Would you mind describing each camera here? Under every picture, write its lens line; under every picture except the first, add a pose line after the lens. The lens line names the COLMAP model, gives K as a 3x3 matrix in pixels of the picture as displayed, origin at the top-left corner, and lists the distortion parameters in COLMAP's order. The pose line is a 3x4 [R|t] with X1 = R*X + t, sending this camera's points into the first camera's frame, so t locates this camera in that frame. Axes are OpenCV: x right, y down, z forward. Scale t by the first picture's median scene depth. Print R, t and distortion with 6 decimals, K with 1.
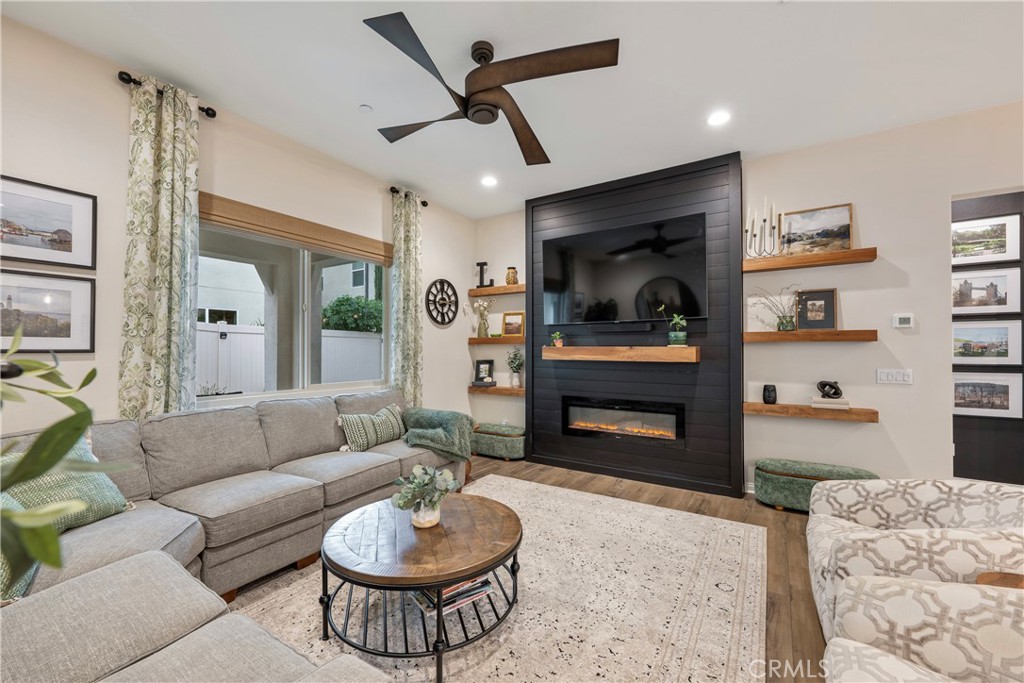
lens RADIAL K [[405.8, 0, 509.8], [0, 405.8, 349.4], [0, 0, 1]] dist [-0.001329, 0.000918]
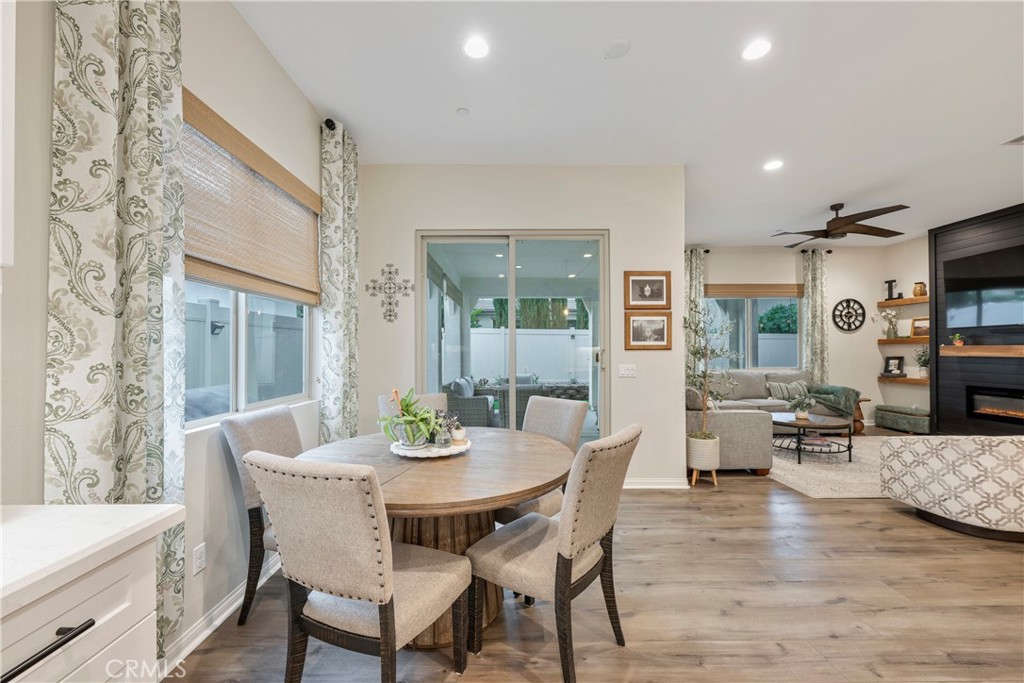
lens RADIAL K [[405.8, 0, 511.4], [0, 405.8, 346.7], [0, 0, 1]] dist [-0.001329, 0.000918]
pose [[0.553887, -0.009300, -0.832540, 0.470206], [0.005271, 0.999957, -0.007664, -0.001955], [0.832575, -0.000144, 0.553912, -0.993894]]
